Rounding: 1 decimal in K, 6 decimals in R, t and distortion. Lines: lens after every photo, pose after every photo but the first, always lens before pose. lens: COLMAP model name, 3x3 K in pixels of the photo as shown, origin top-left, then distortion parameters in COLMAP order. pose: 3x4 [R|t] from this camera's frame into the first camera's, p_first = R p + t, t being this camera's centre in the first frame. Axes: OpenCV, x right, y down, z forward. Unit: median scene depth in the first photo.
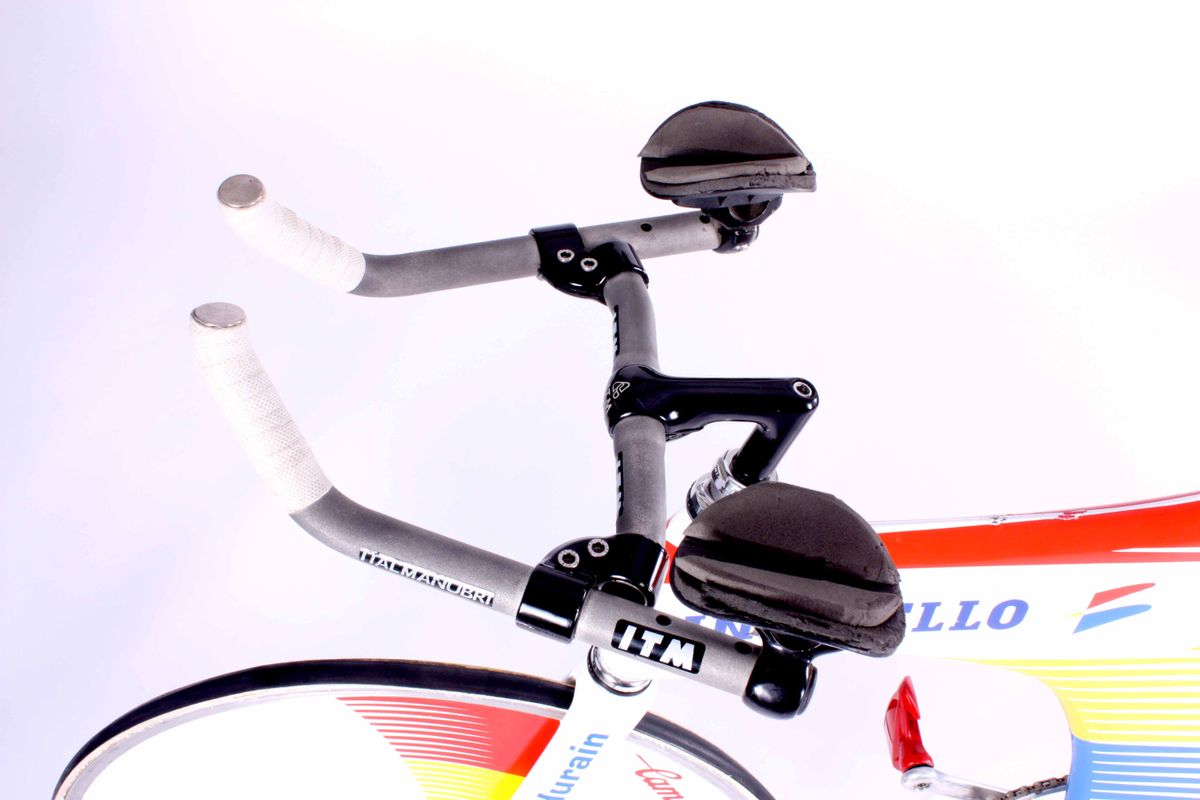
lens RADIAL K [[1299.8, 0, 595.7], [0, 1299.8, 400.1], [0, 0, 1]] dist [-0.073323, 0.000000]
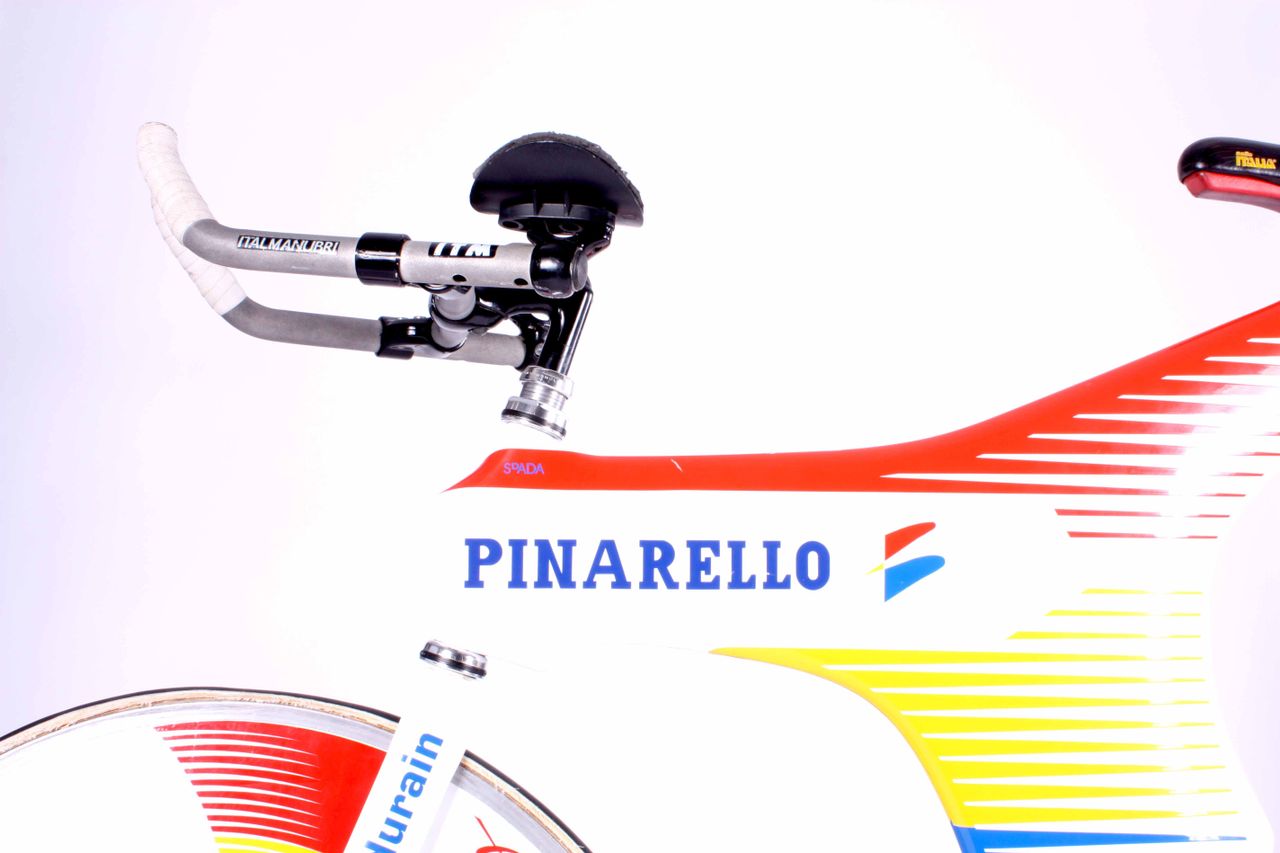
lens RADIAL K [[1601.5, 0, 642.5], [0, 1601.5, 434.2], [0, 0, 1]] dist [-0.058035, 0.000000]
pose [[0.993286, -0.019006, 0.114115, 0.025949], [0.101814, 0.611989, -0.784285, 1.045210], [-0.054931, 0.790638, 0.609815, 0.097453]]
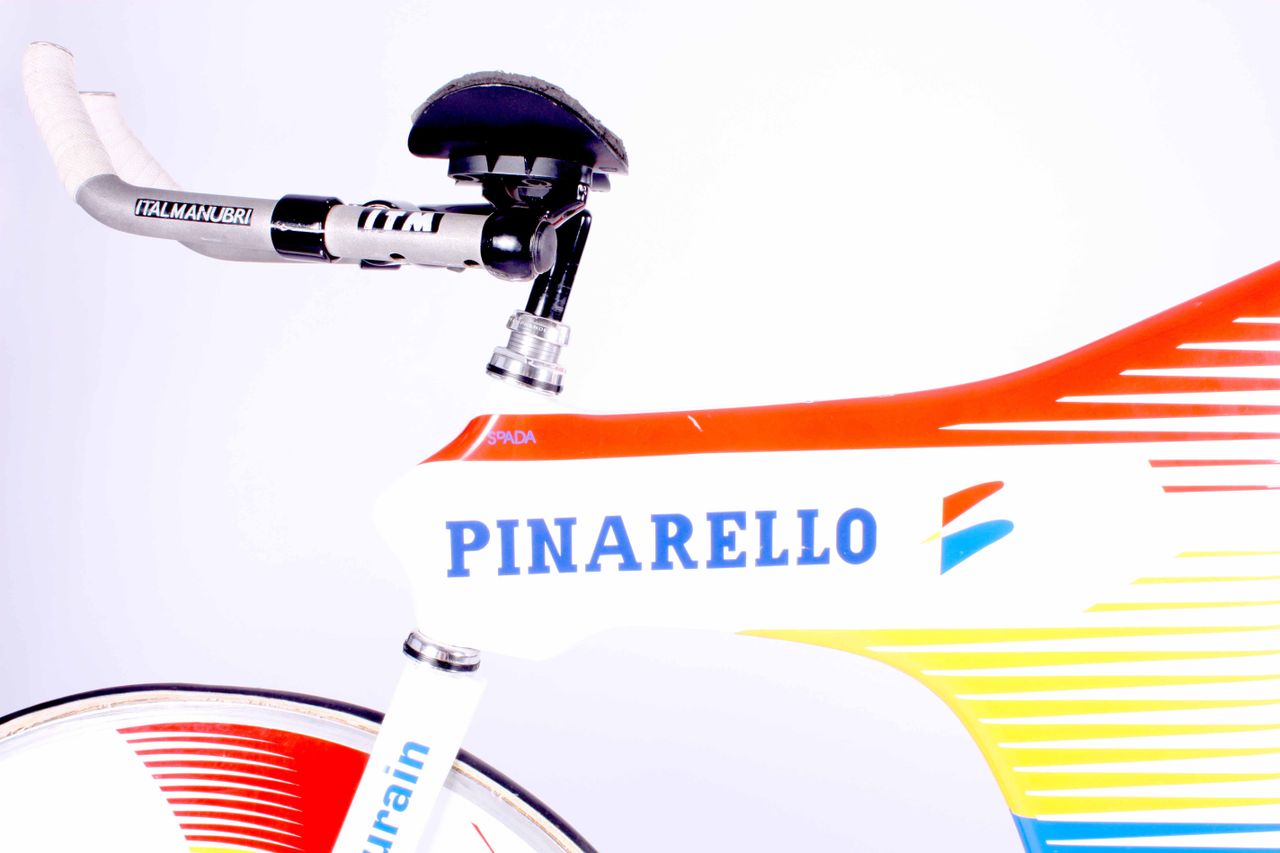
lens RADIAL K [[1482.8, 0, 643.7], [0, 1482.8, 438.1], [0, 0, 1]] dist [-0.073204, 0.000000]
pose [[0.998556, -0.048787, 0.022483, 0.136616], [0.051890, 0.767743, -0.638654, 0.718983], [0.013897, 0.638898, 0.769166, 0.129568]]
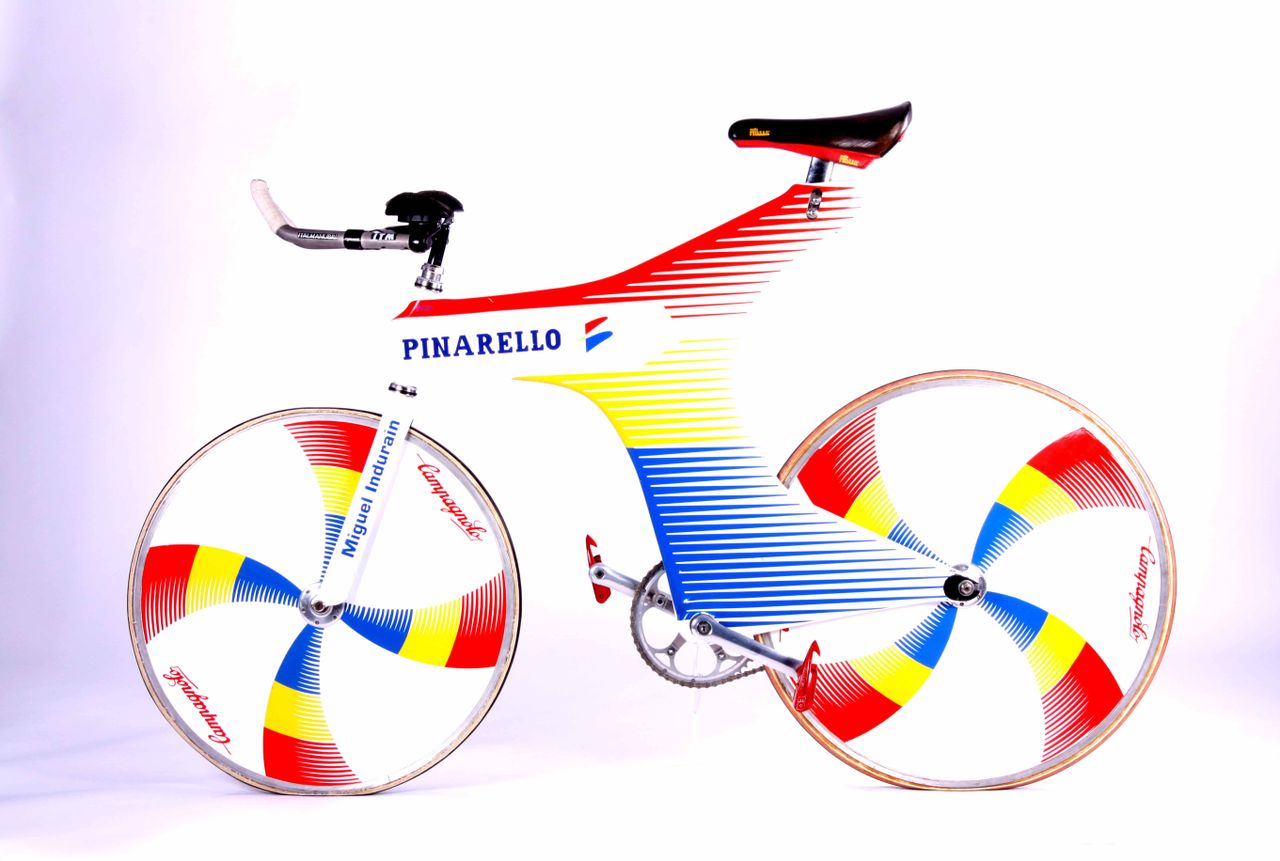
lens RADIAL K [[3832.3, 0, 628.3], [0, 3832.3, 421.5], [0, 0, 1]] dist [0.279109, 0.000000]
pose [[0.994050, -0.098280, -0.046967, 0.734479], [0.040071, 0.730887, -0.681322, 4.917608], [0.101288, 0.675386, 0.730476, -3.952978]]
